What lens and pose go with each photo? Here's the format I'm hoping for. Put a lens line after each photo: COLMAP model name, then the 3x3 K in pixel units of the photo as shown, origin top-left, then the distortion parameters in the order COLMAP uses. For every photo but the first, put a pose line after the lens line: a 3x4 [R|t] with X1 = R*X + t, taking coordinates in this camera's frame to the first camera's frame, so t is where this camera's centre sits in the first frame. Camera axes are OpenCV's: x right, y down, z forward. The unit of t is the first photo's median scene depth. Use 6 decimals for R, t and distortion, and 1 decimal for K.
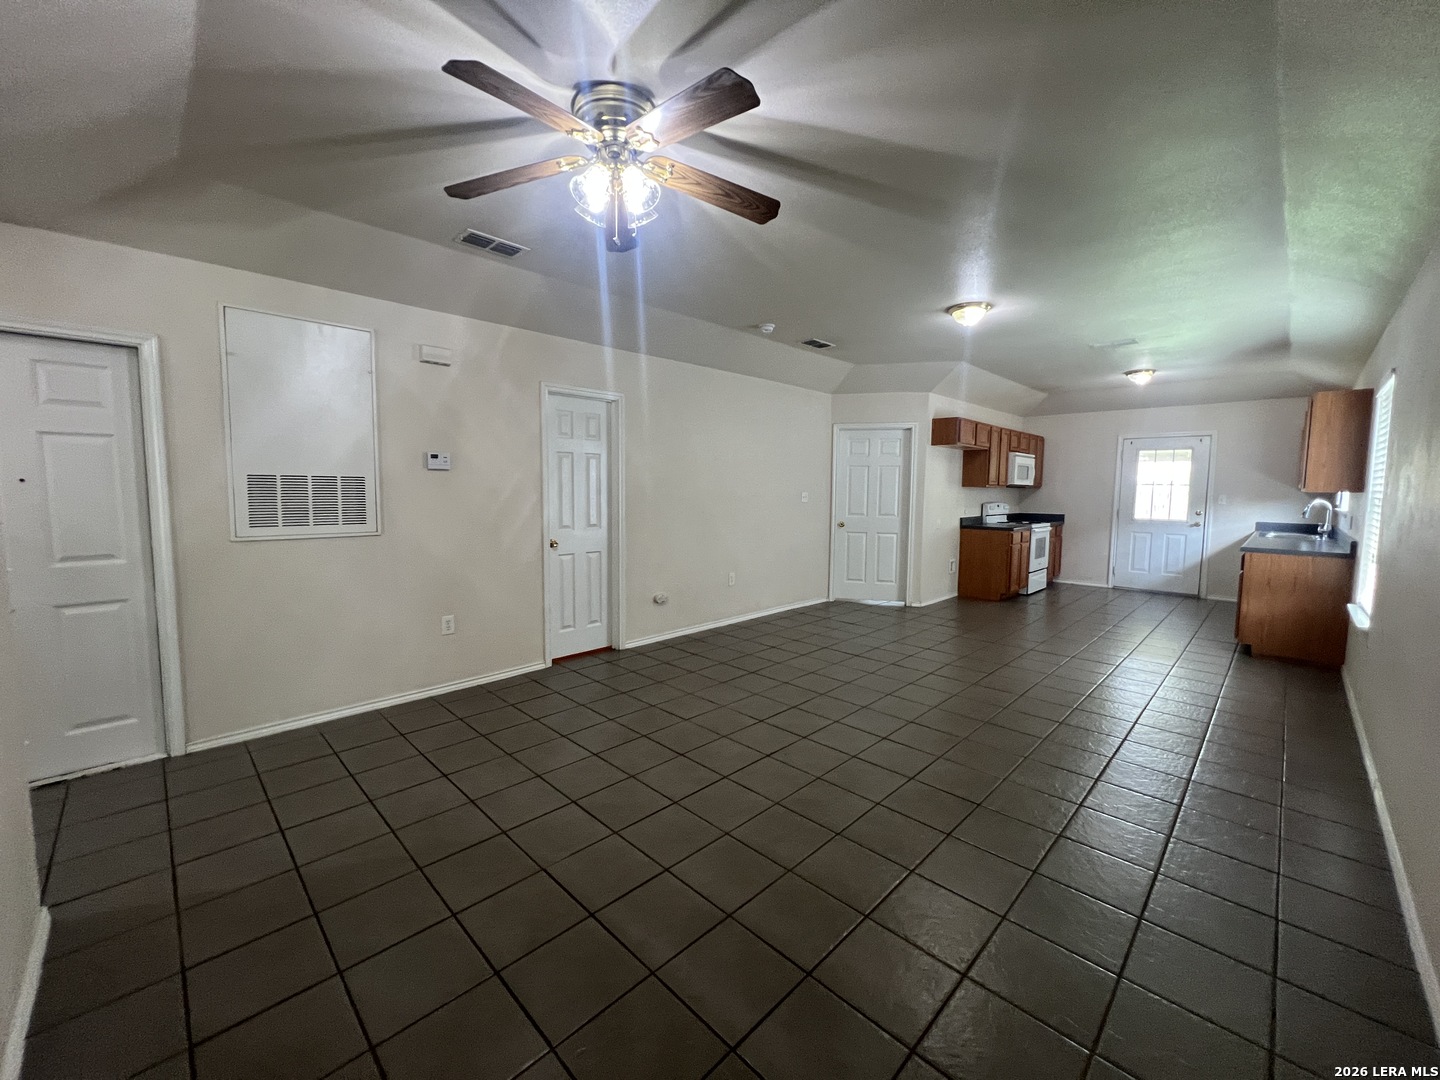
lens RADIAL K [[576.8, 0, 721.5], [0, 576.8, 534.6], [0, 0, 1]] dist [0.002841, 0.000018]
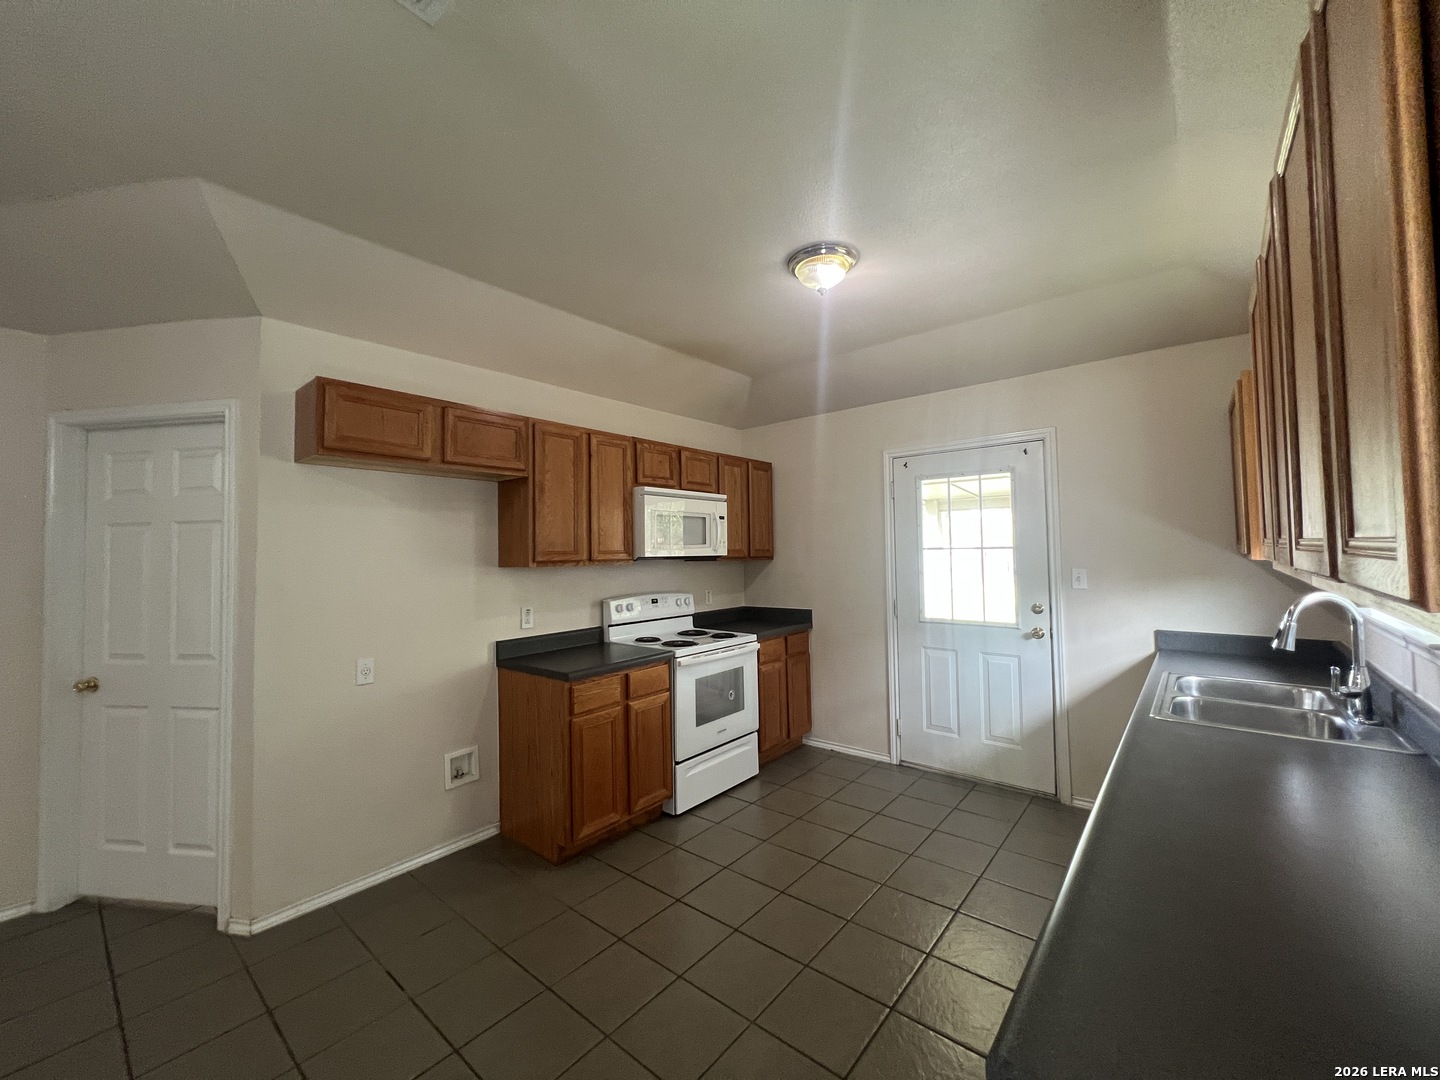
lens RADIAL K [[576.8, 0, 719.8], [0, 576.8, 538.7], [0, 0, 1]] dist [0.002841, 0.000018]
pose [[0.996450, -0.028913, 0.079072, 0.534959], [0.037398, 0.993443, -0.108035, -0.051289], [-0.075430, 0.110609, 0.990997, 0.555097]]
